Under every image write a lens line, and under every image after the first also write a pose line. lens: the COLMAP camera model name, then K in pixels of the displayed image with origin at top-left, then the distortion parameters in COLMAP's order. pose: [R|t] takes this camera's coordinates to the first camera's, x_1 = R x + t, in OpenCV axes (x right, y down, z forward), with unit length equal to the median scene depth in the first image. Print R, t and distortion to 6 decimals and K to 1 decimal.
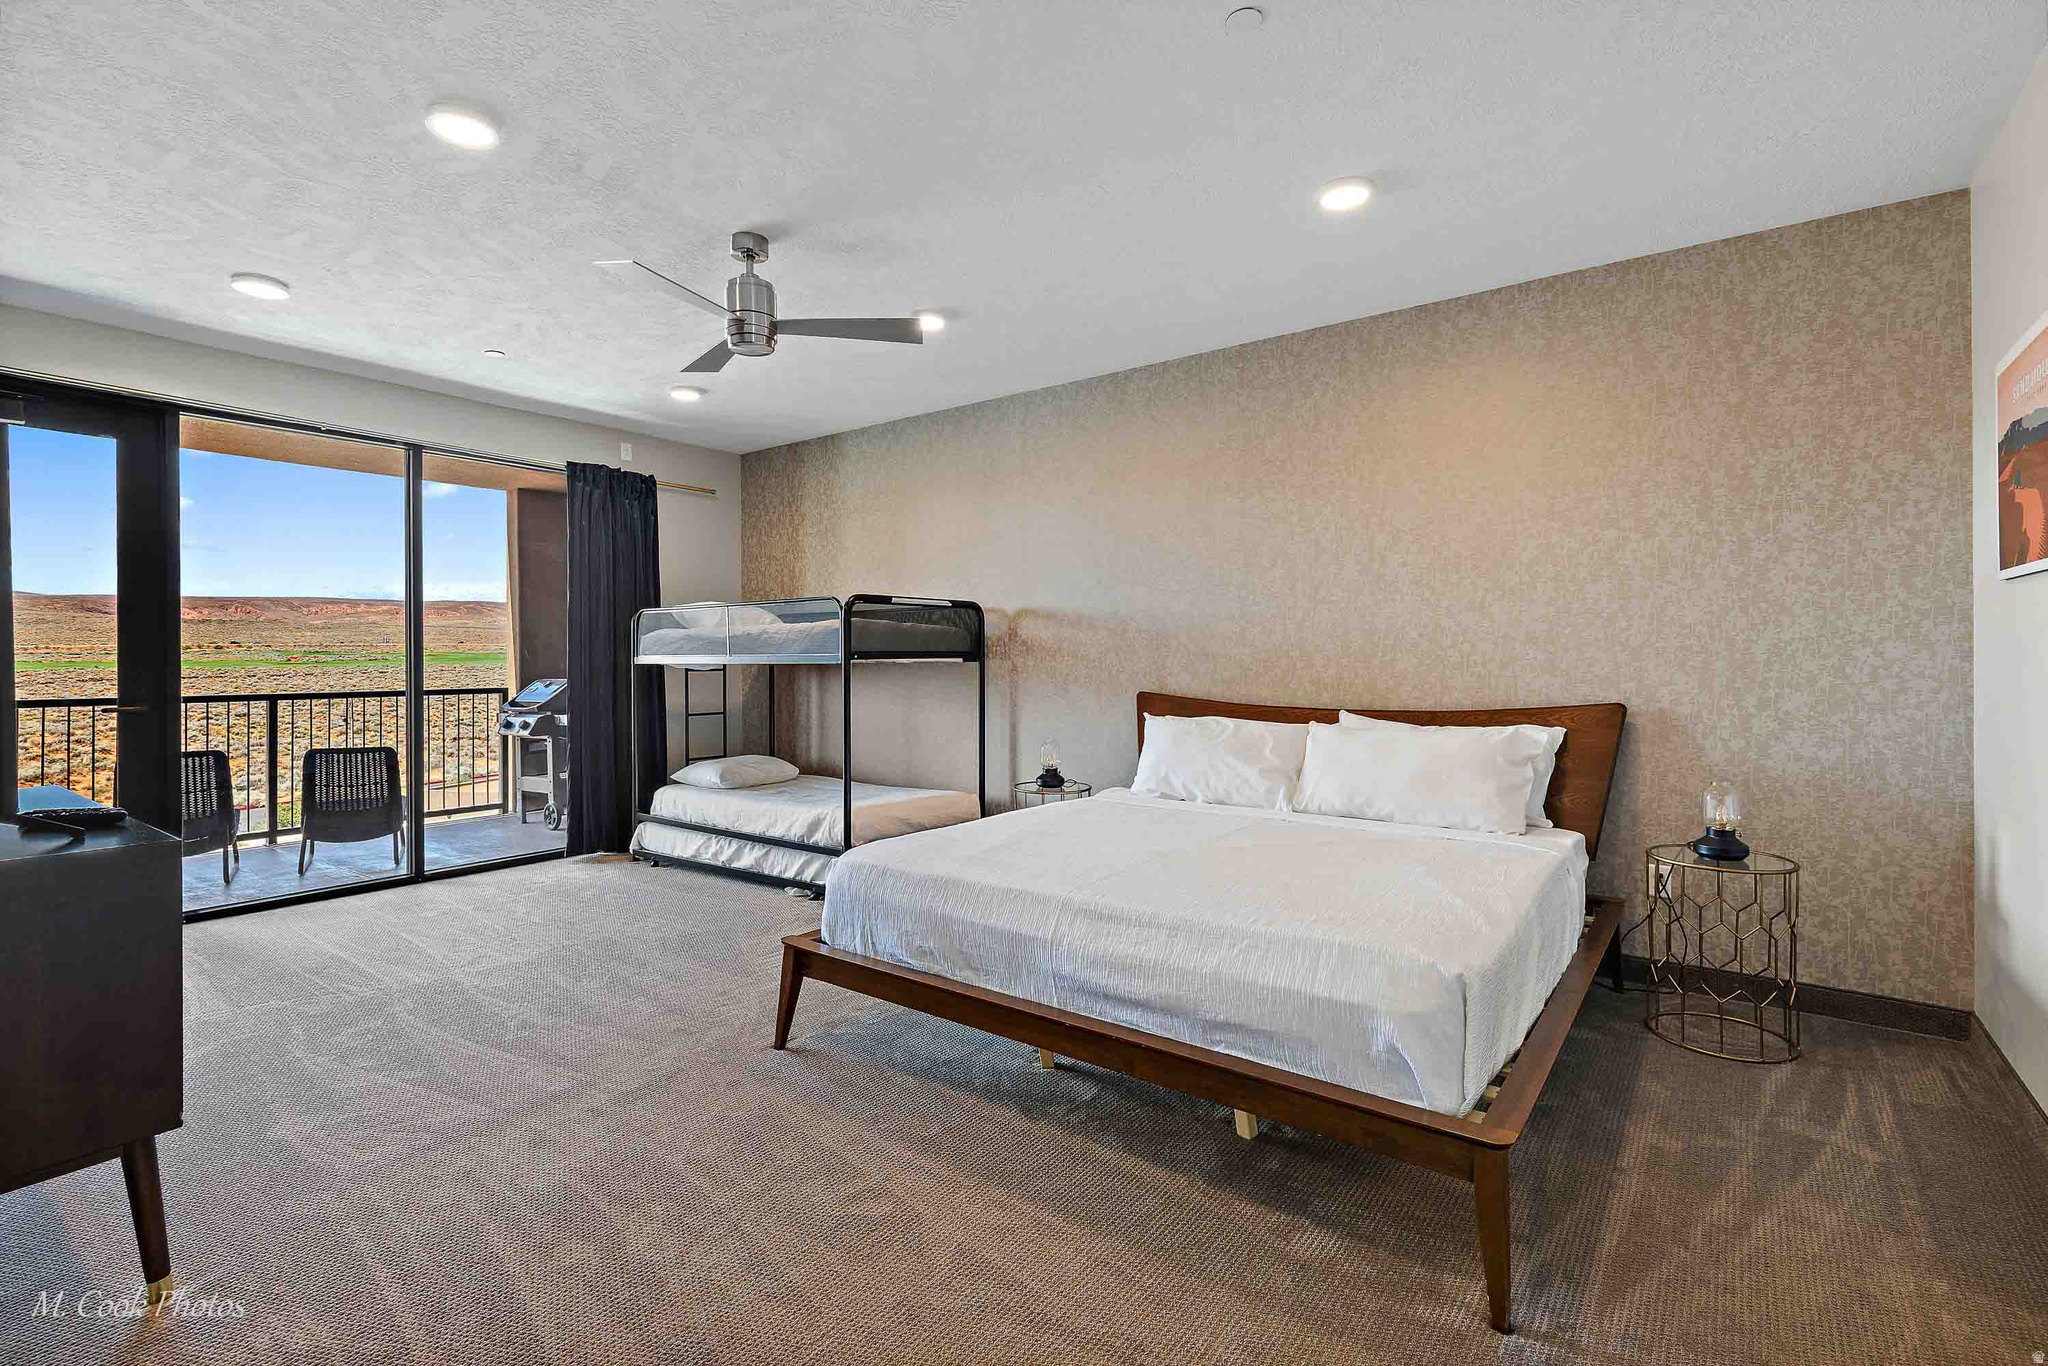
lens RADIAL K [[910.8, 0, 1024.2], [0, 910.8, 673.3], [0, 0, 1]] dist [-0.001026, -0.000661]
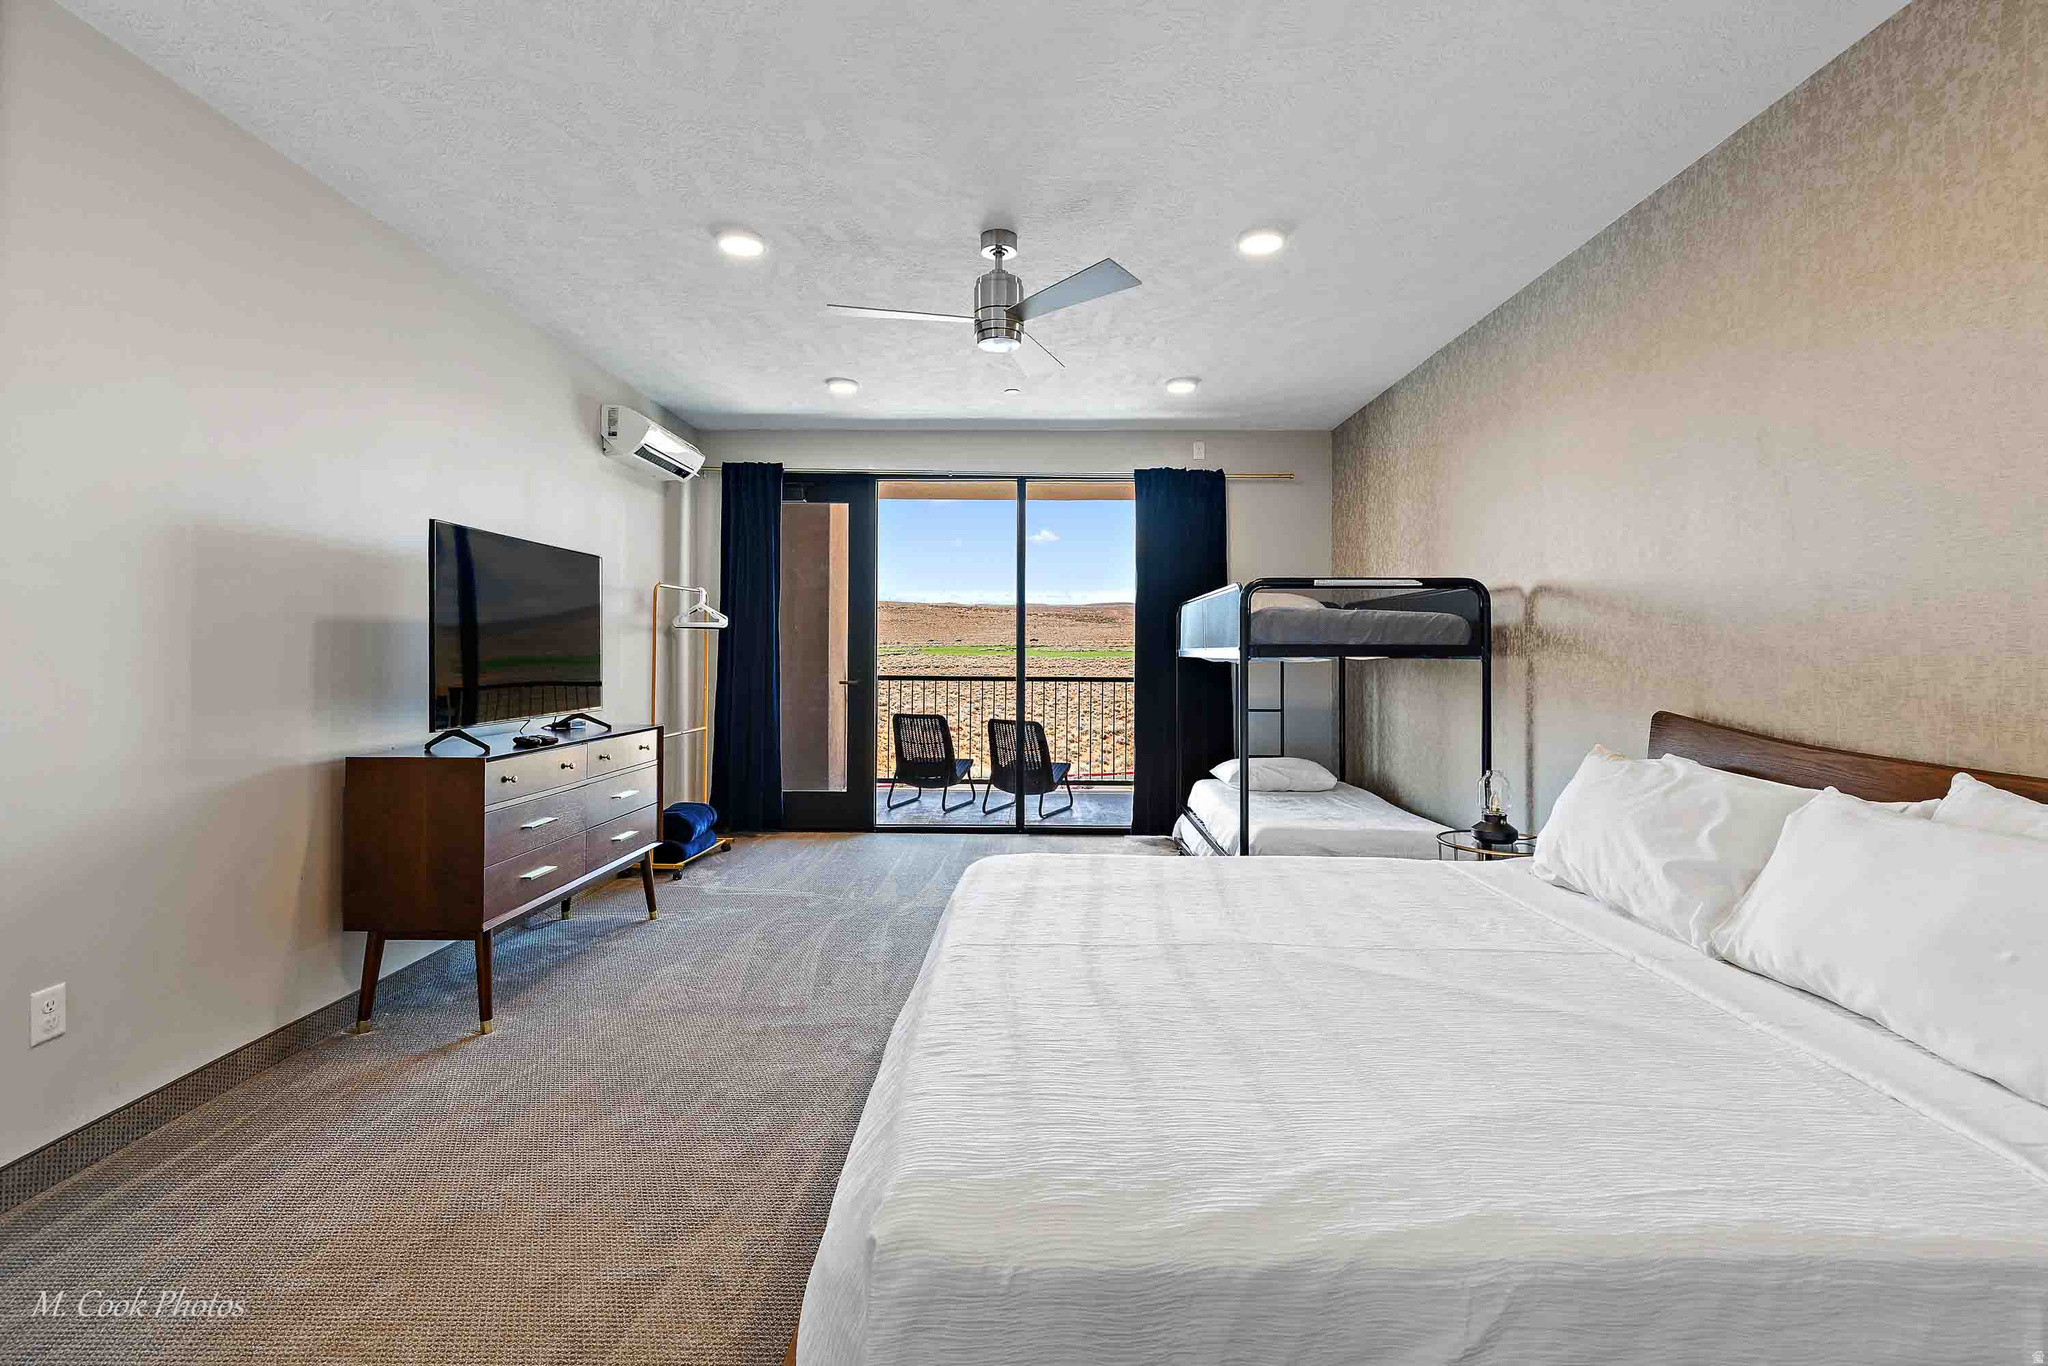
lens RADIAL K [[928.5, 0, 1026.6], [0, 928.5, 657.5], [0, 0, 1]] dist [-0.000357, -0.000917]
pose [[0.600289, 0.011770, -0.799697, 0.339974], [-0.019584, 0.999808, 0.000015, -0.006933], [0.799544, 0.015653, 0.600404, 0.260474]]
